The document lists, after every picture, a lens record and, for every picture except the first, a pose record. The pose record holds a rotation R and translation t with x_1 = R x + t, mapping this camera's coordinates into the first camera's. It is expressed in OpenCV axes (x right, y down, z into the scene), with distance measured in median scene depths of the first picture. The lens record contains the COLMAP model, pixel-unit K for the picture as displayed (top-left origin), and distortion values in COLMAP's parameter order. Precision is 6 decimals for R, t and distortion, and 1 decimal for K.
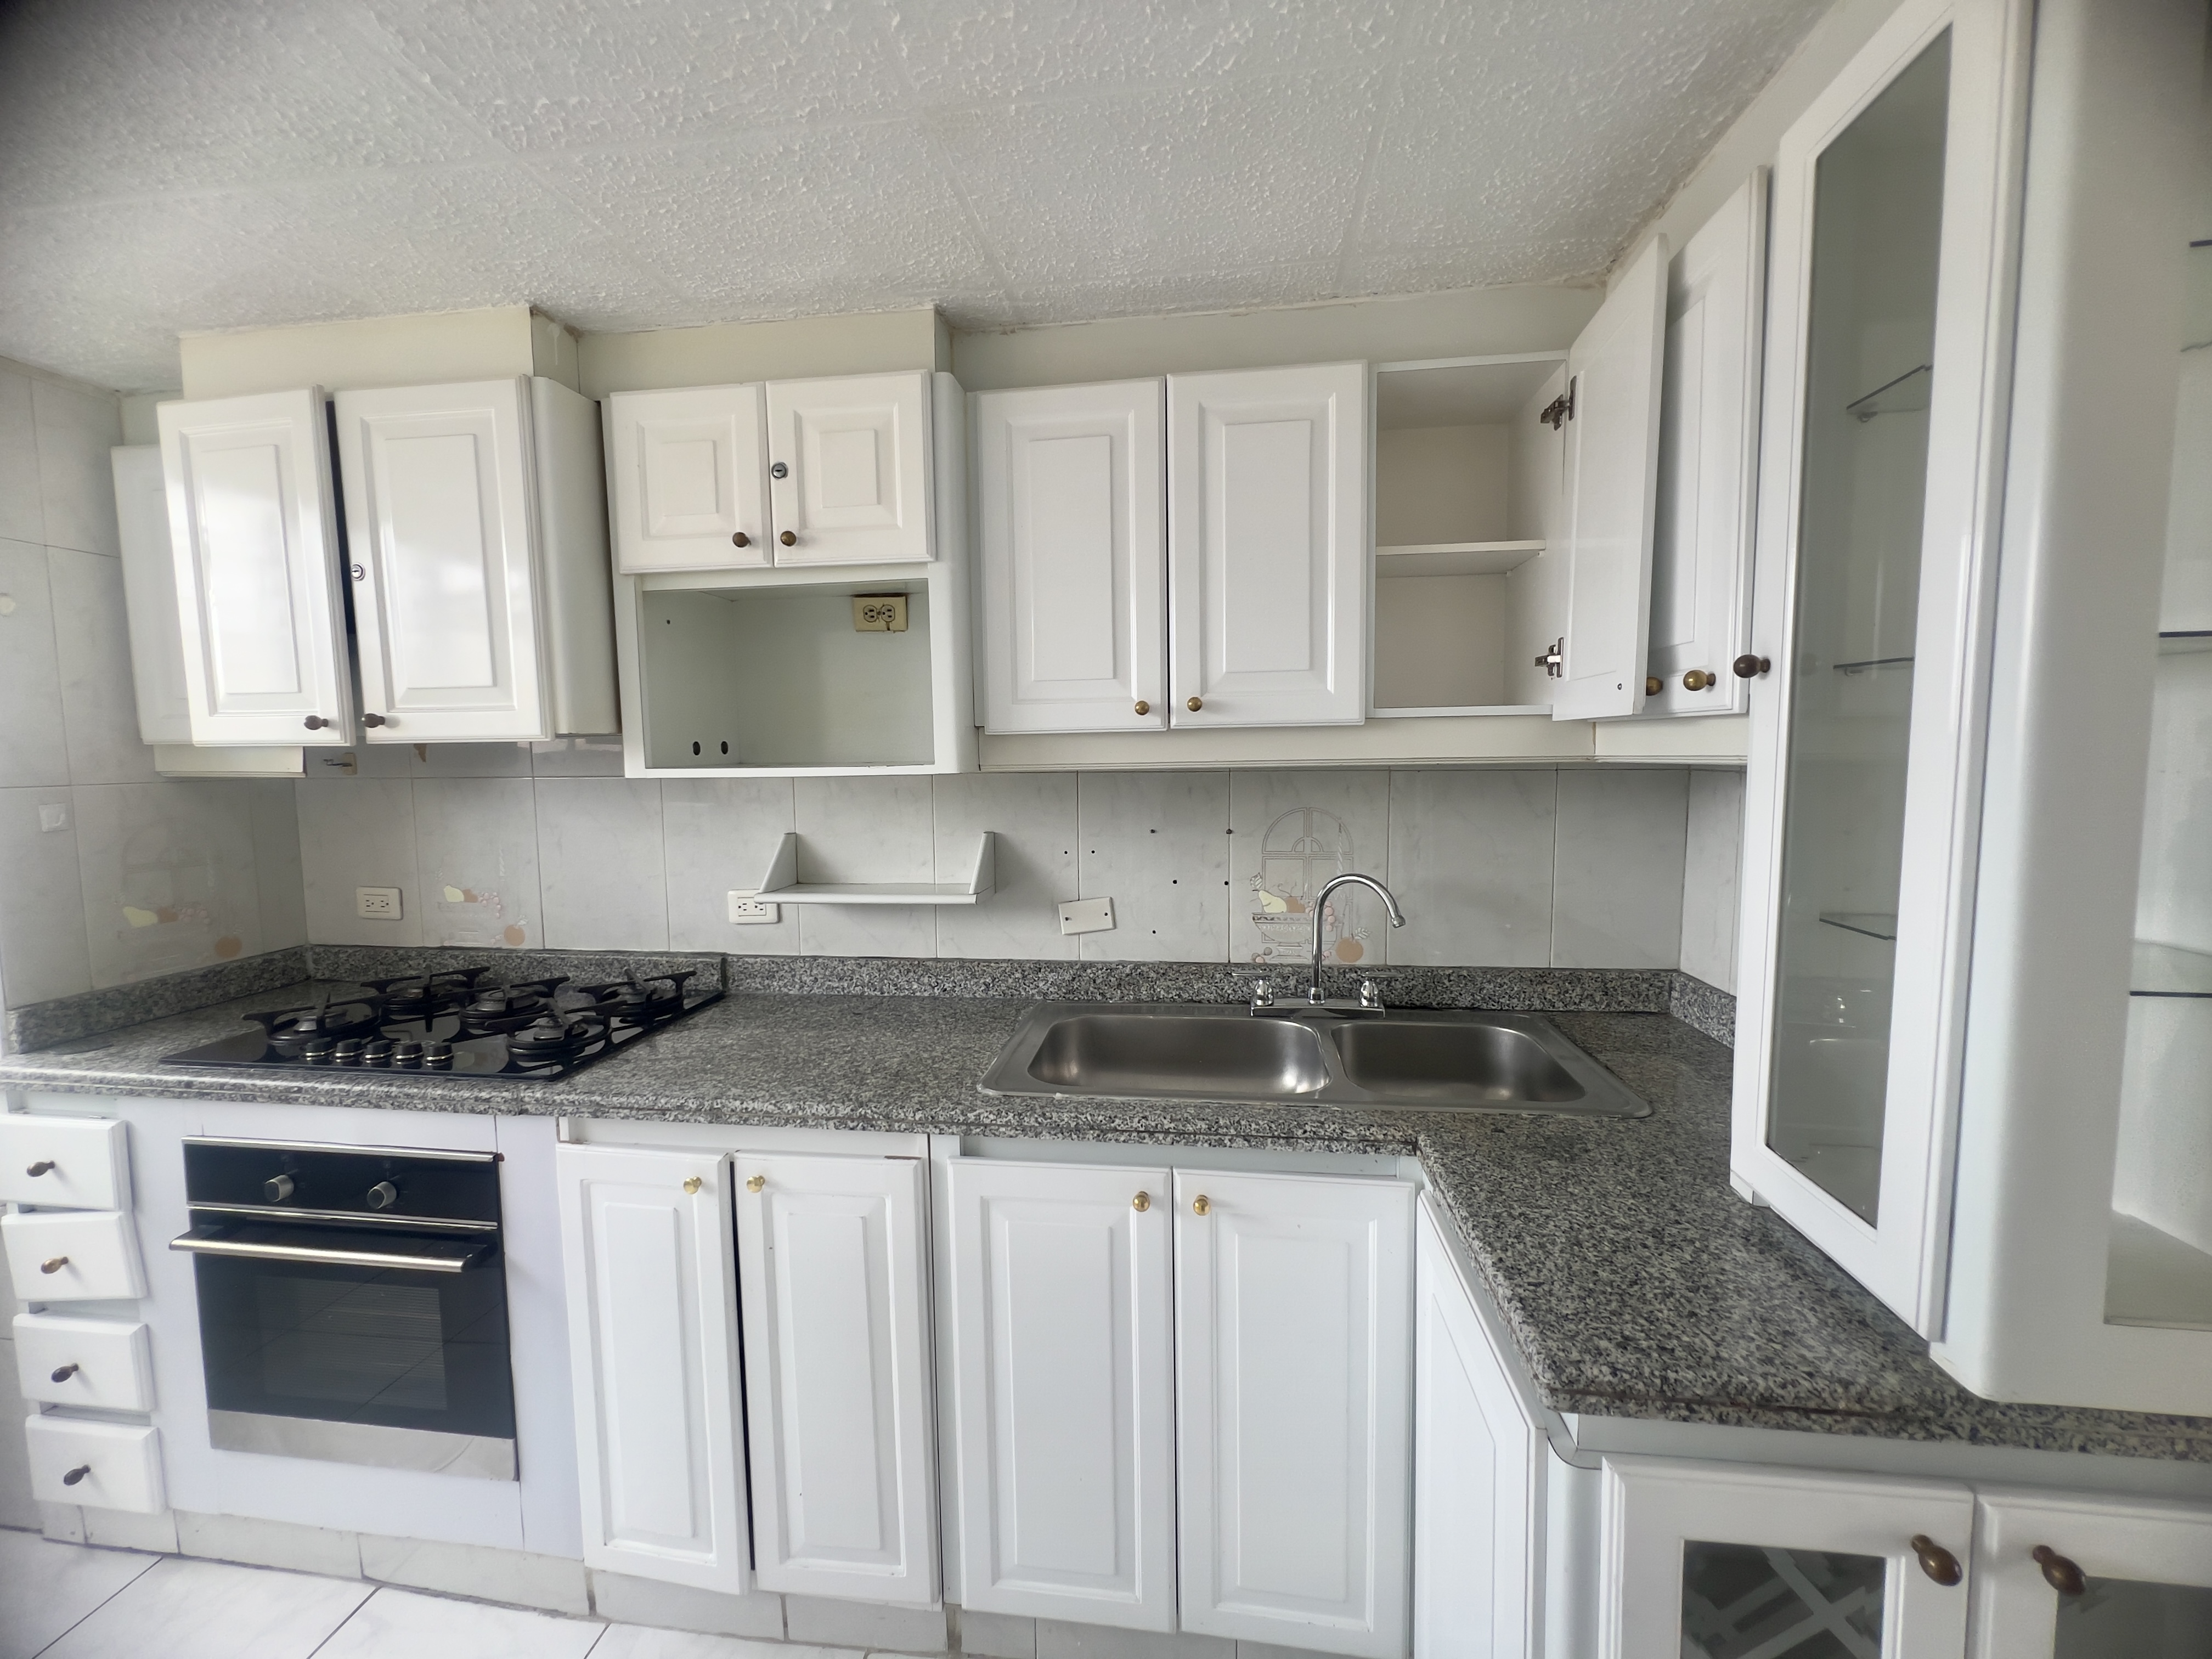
lens RADIAL K [[889.3, 0, 1102.0], [0, 889.3, 824.3], [0, 0, 1]] dist [-0.001792, 0.000578]
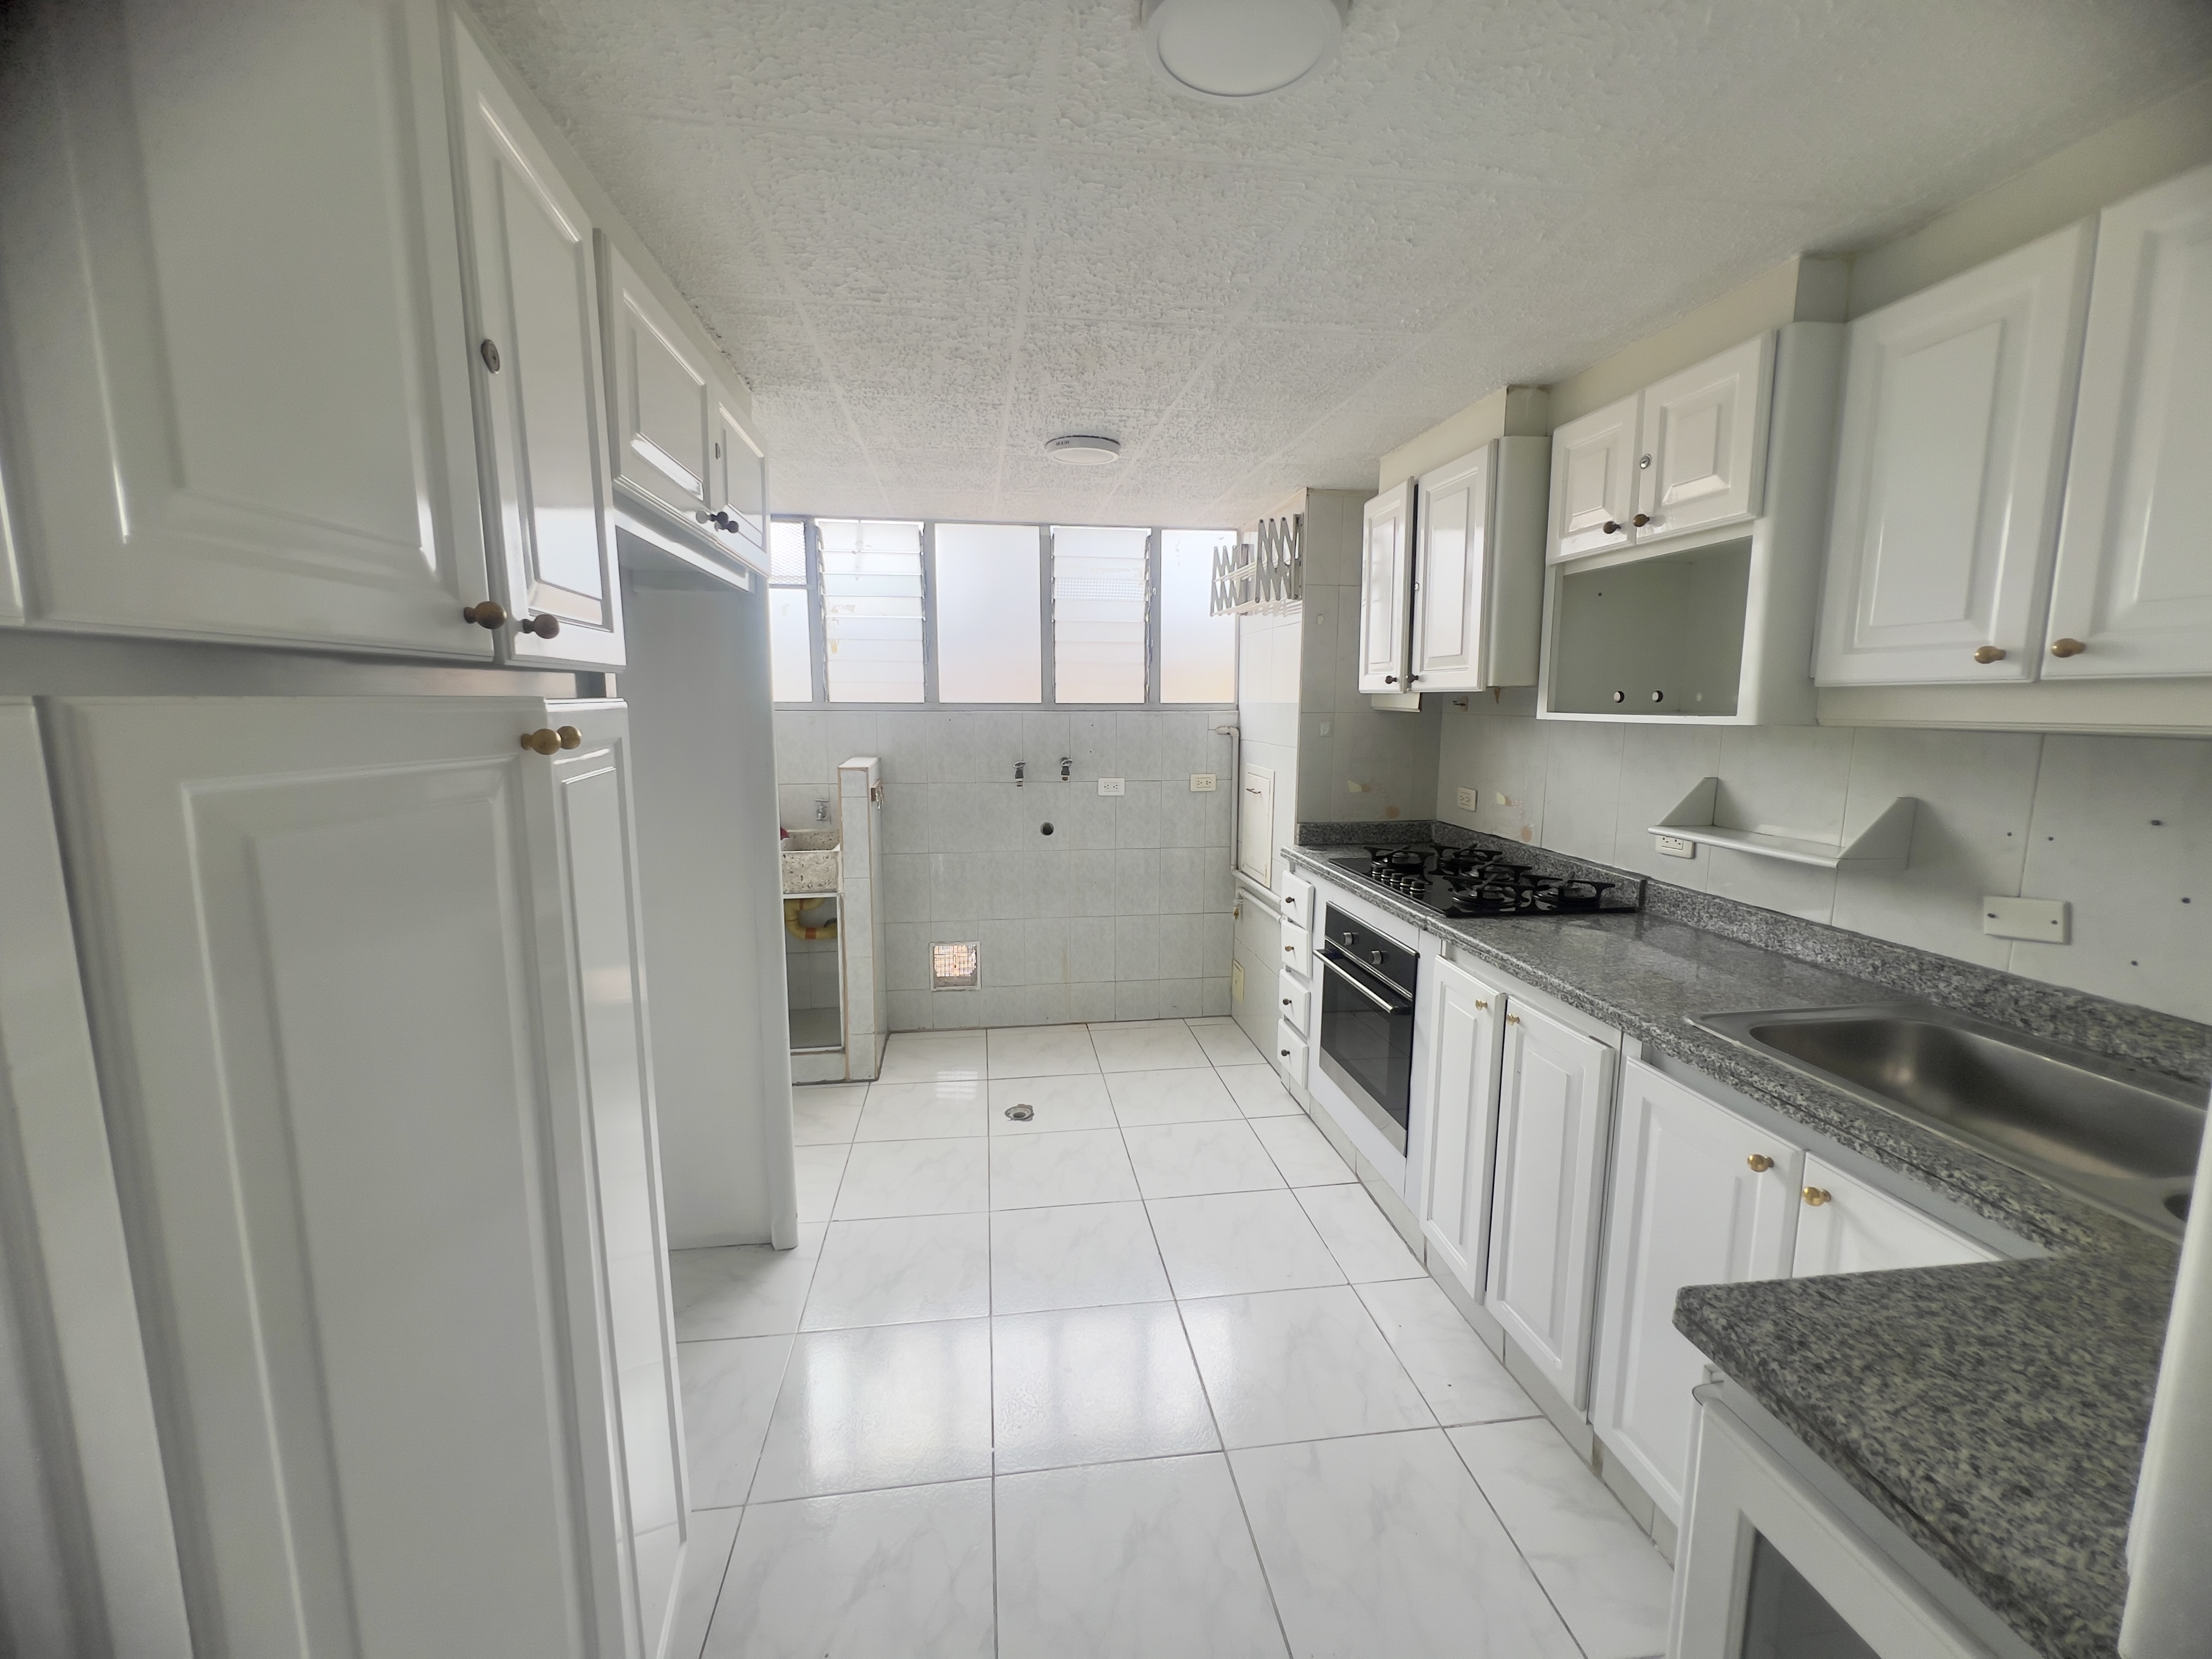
lens RADIAL K [[889.3, 0, 1111.0], [0, 889.3, 824.0], [0, 0, 1]] dist [-0.001792, 0.000578]
pose [[0.282757, 0.147574, -0.947771, 0.613653], [-0.087149, 0.987960, 0.127831, -0.011537], [0.955224, 0.046452, 0.292214, -0.000340]]
